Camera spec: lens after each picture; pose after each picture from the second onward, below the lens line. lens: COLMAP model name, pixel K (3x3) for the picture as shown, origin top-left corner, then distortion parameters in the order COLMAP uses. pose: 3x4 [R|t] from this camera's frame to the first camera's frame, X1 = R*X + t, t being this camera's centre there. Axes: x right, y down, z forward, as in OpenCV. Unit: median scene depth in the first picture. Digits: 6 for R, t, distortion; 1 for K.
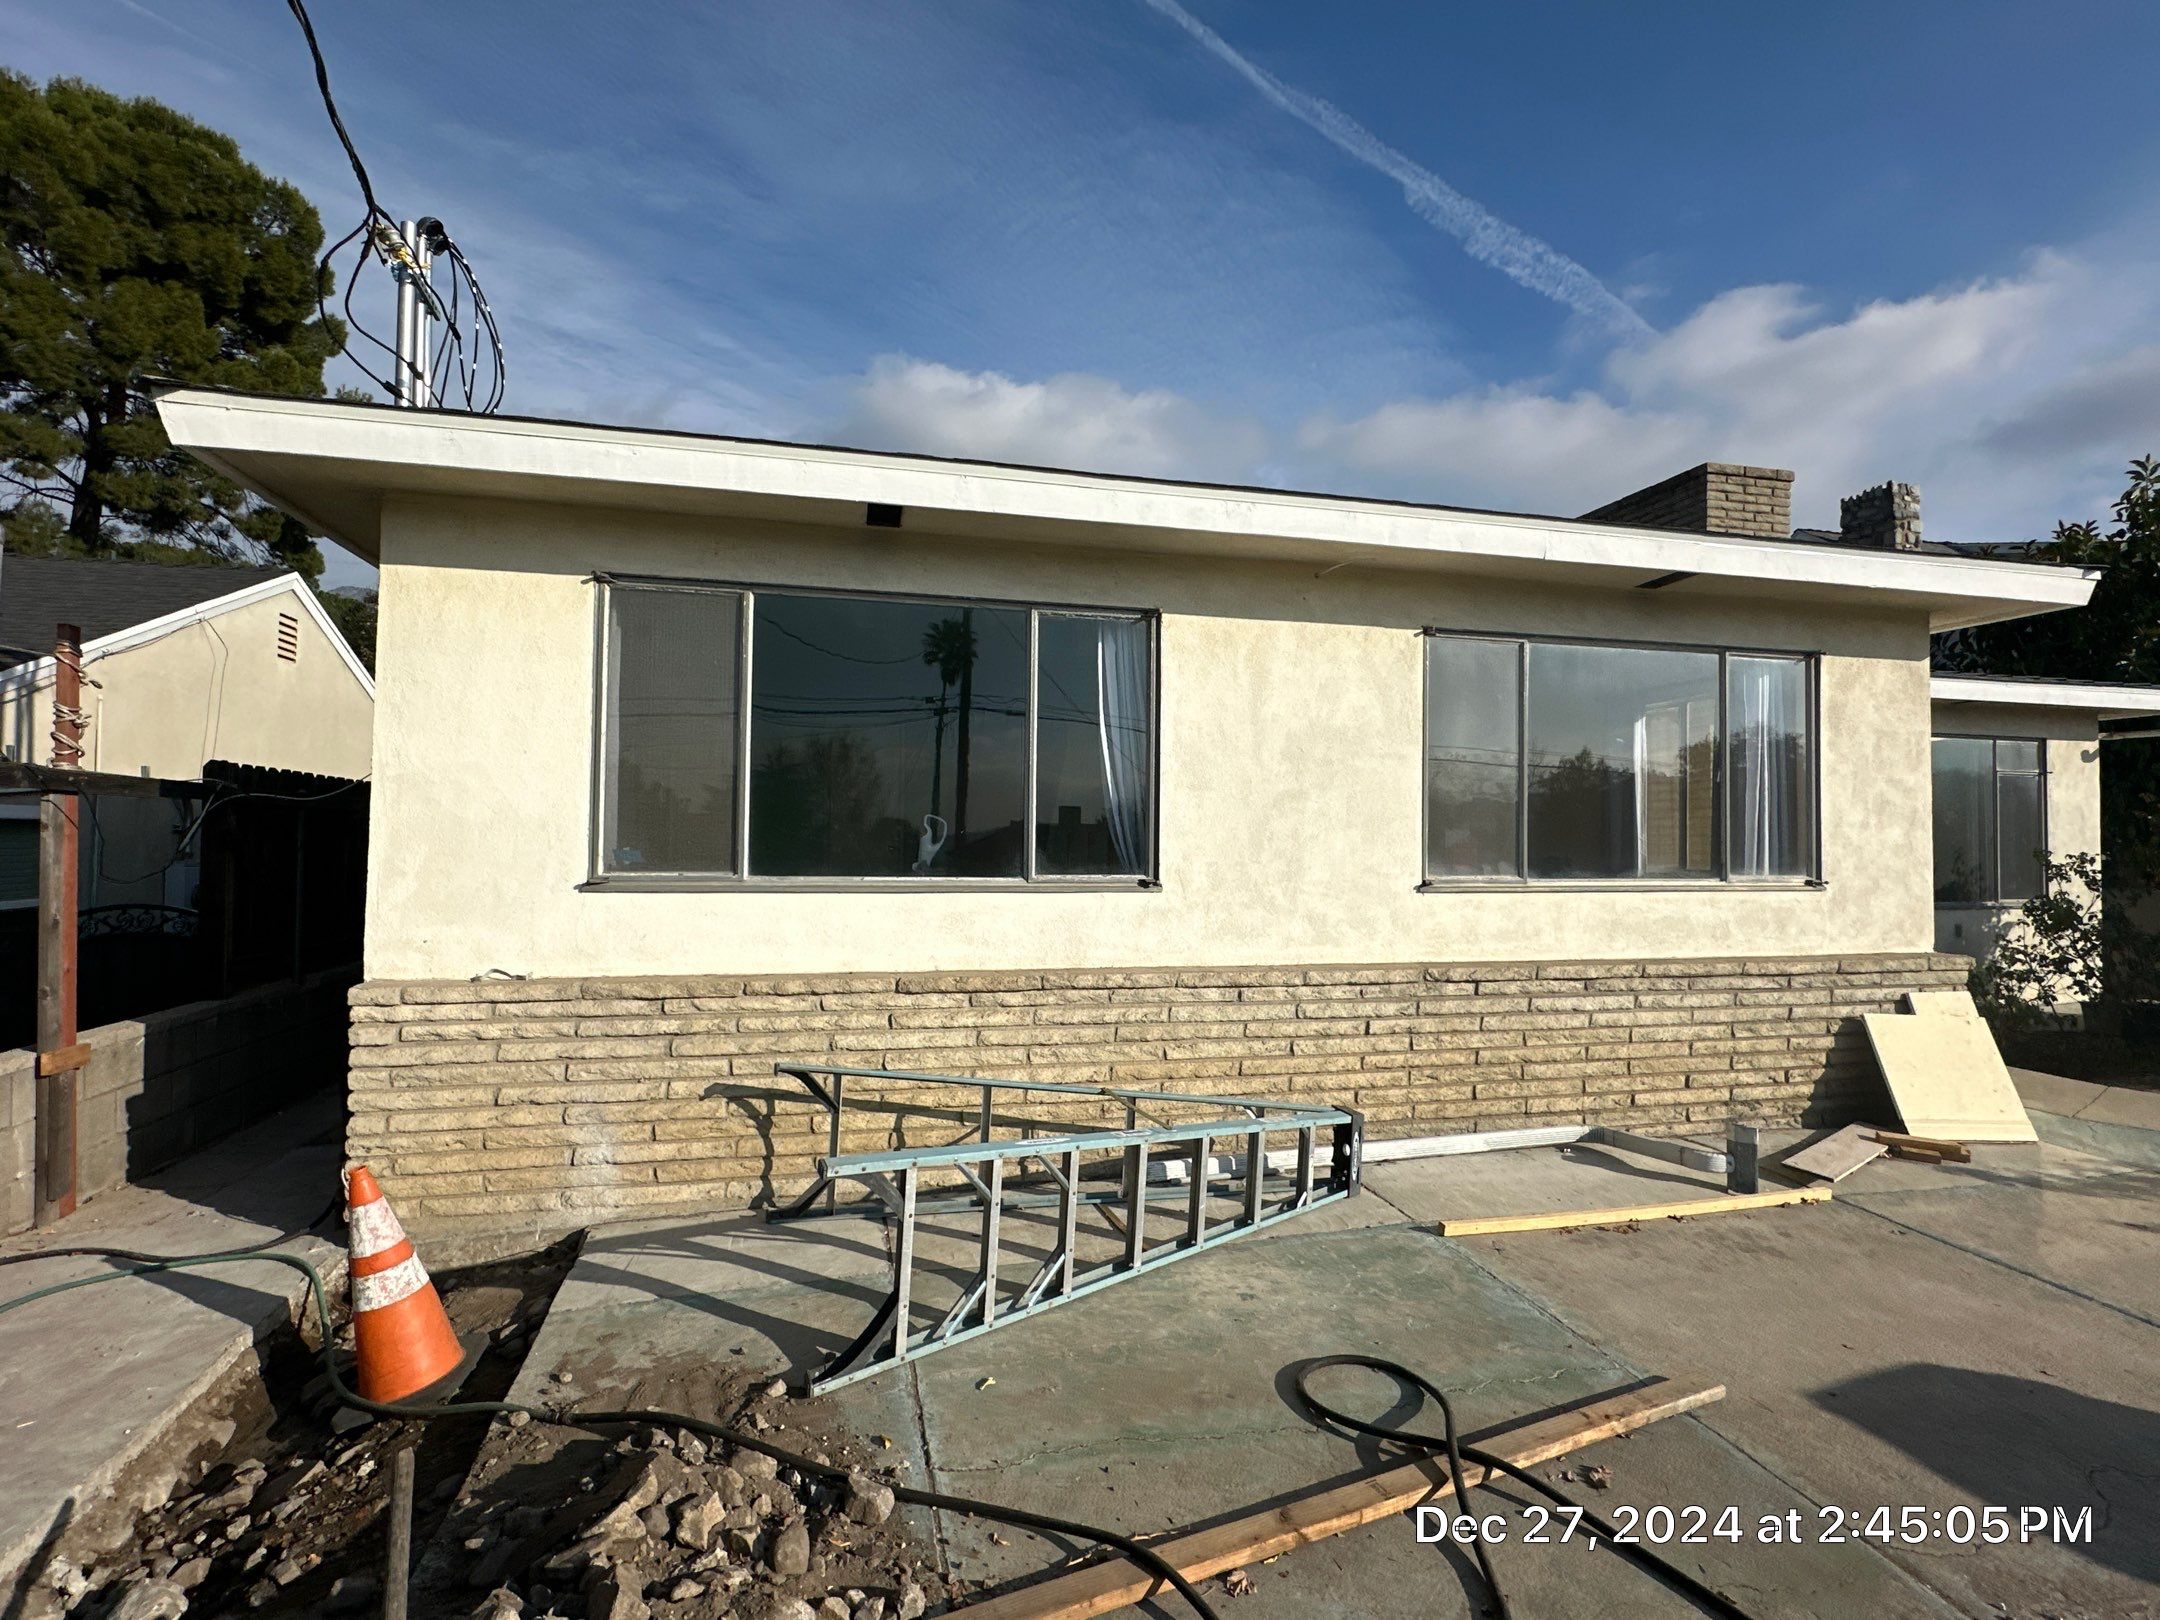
lens RADIAL K [[1053.3, 0, 1080.0], [0, 1053.3, 810.0], [0, 0, 1]] dist [0.001225, -0.000476]
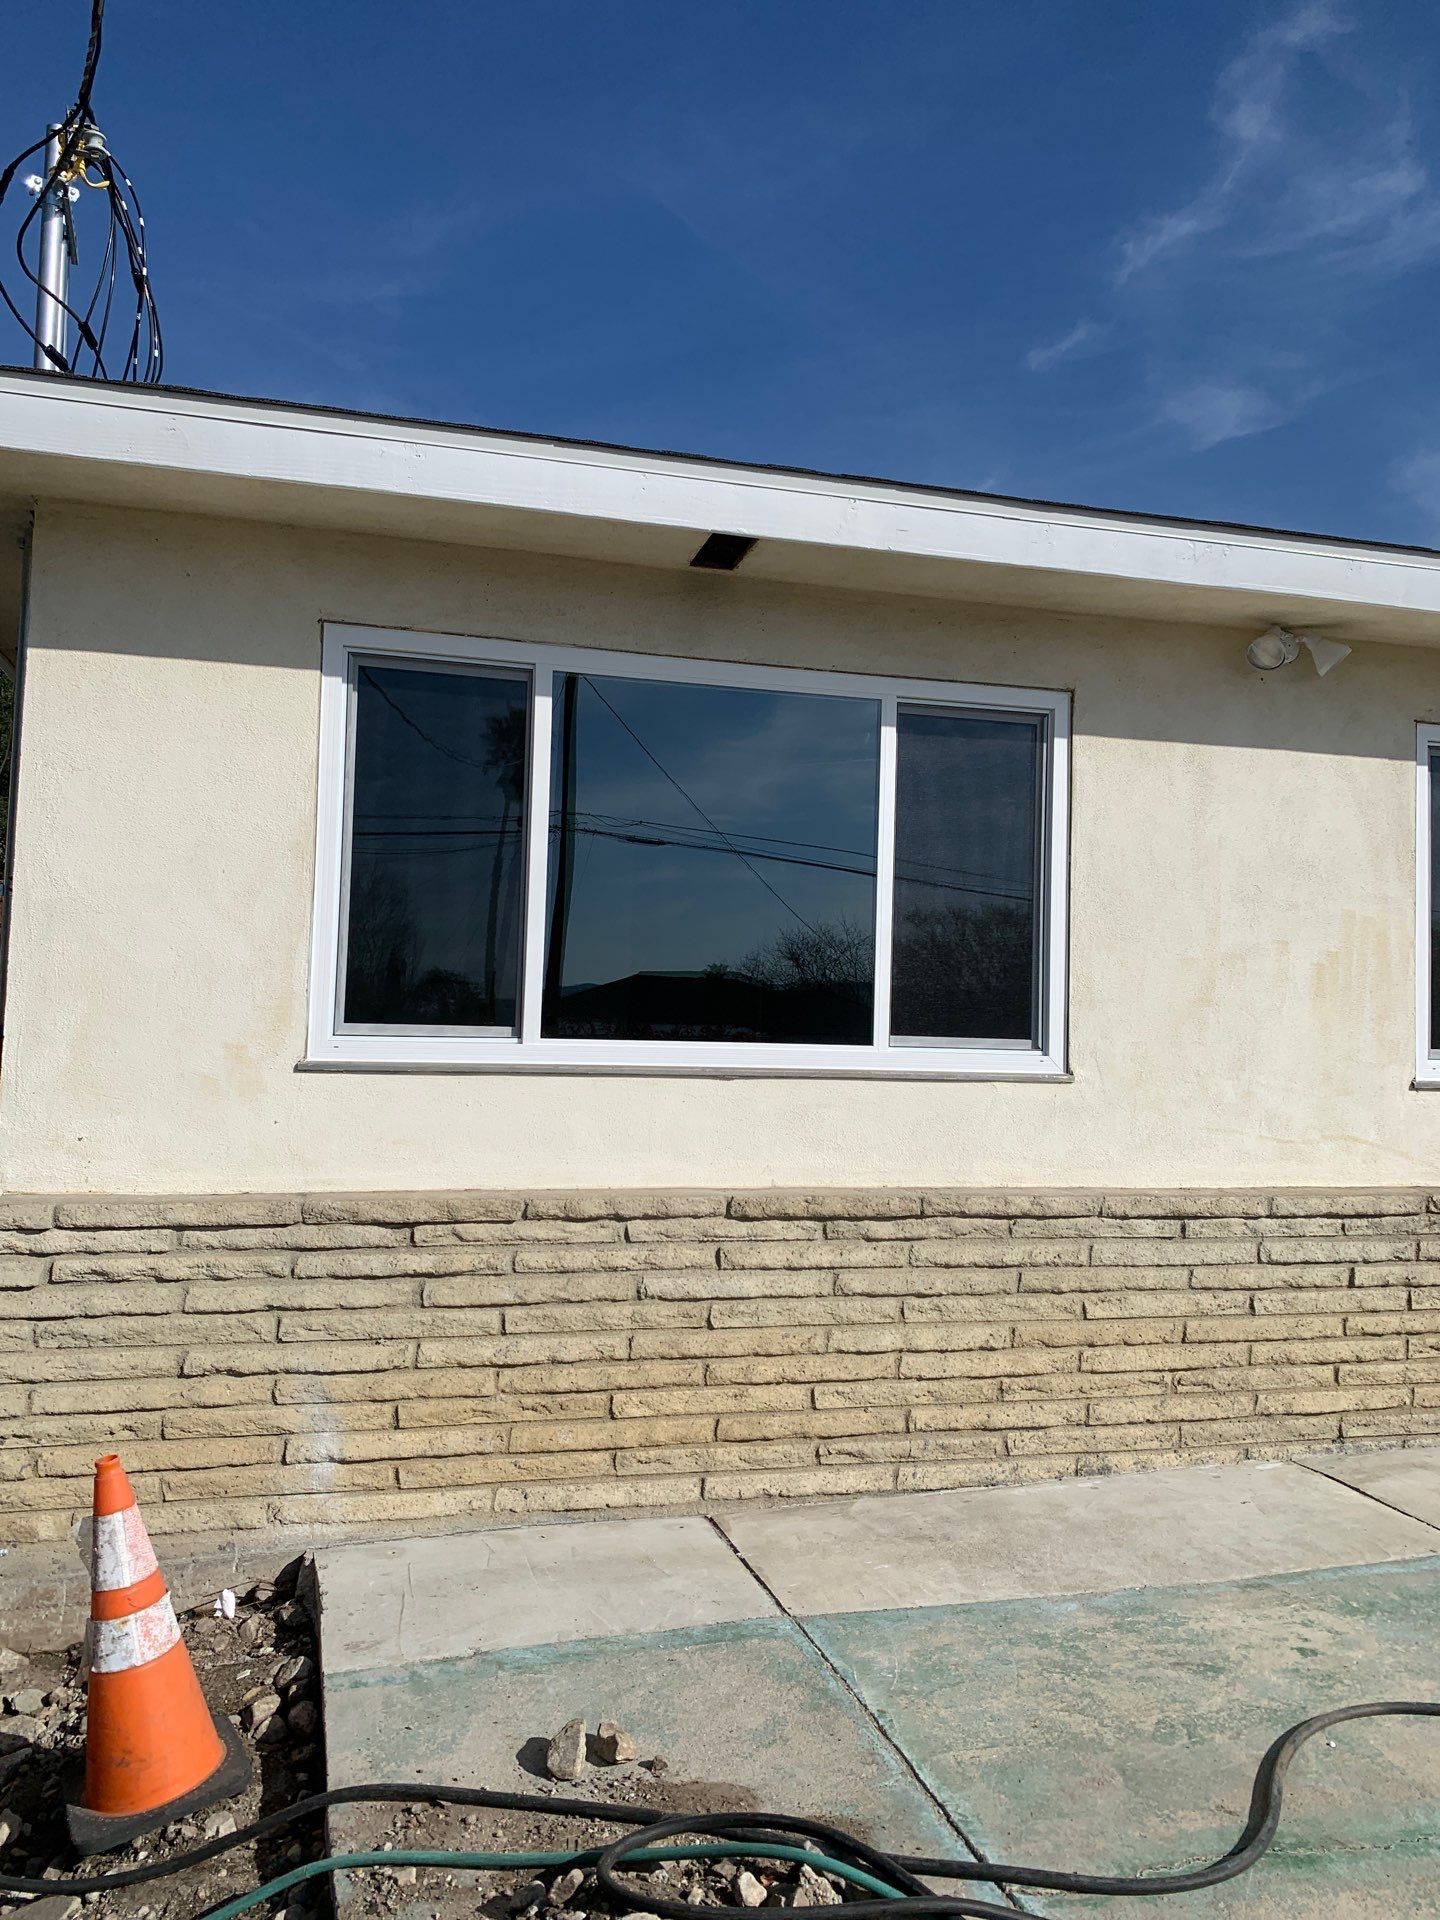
lens RADIAL K [[1487.4, 0, 713.3], [0, 1487.4, 929.6], [0, 0, 1]] dist [0.019943, -0.005663]
pose [[0.999409, 0.015307, 0.030779, -0.190785], [-0.014328, 0.999392, -0.031791, 0.009636], [-0.031247, 0.031331, 0.999021, -0.006432]]
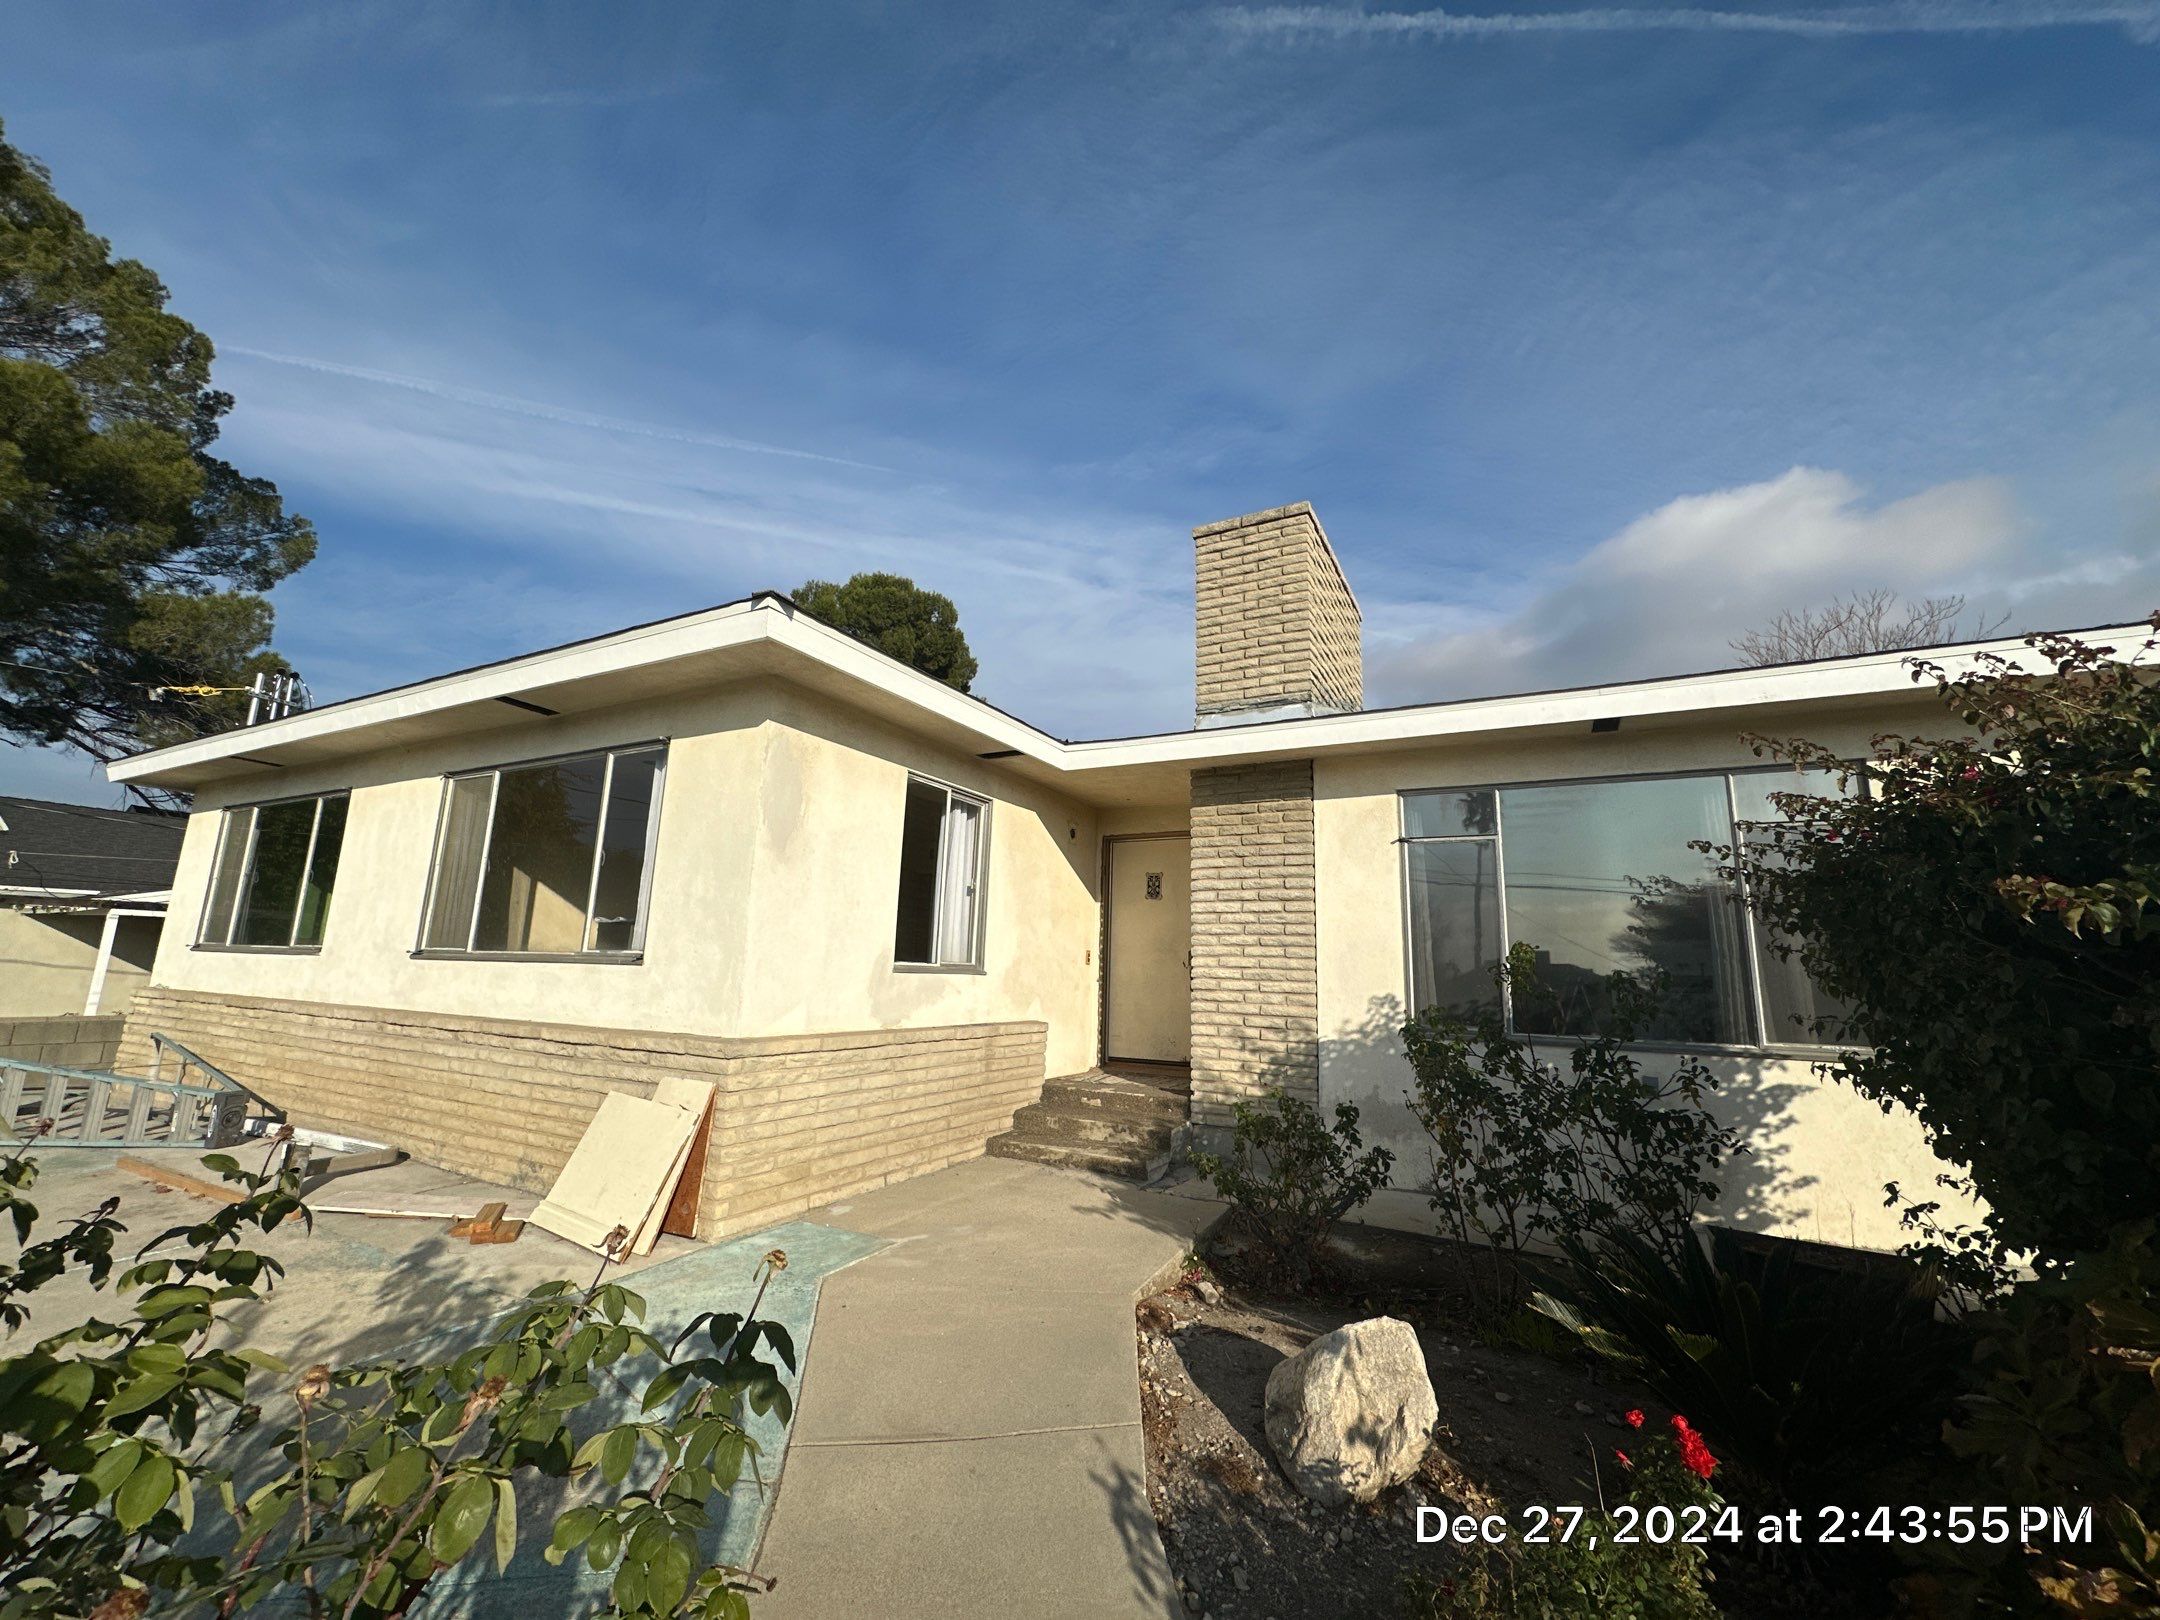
lens RADIAL K [[862.4, 0, 1076.0], [0, 862.4, 813.4], [0, 0, 1]] dist [0.001152, -0.000258]
pose [[0.741211, -0.115060, -0.661338, 1.786379], [-0.003062, 0.984611, -0.174735, 0.087292], [0.671266, 0.131541, 0.729451, 0.744708]]
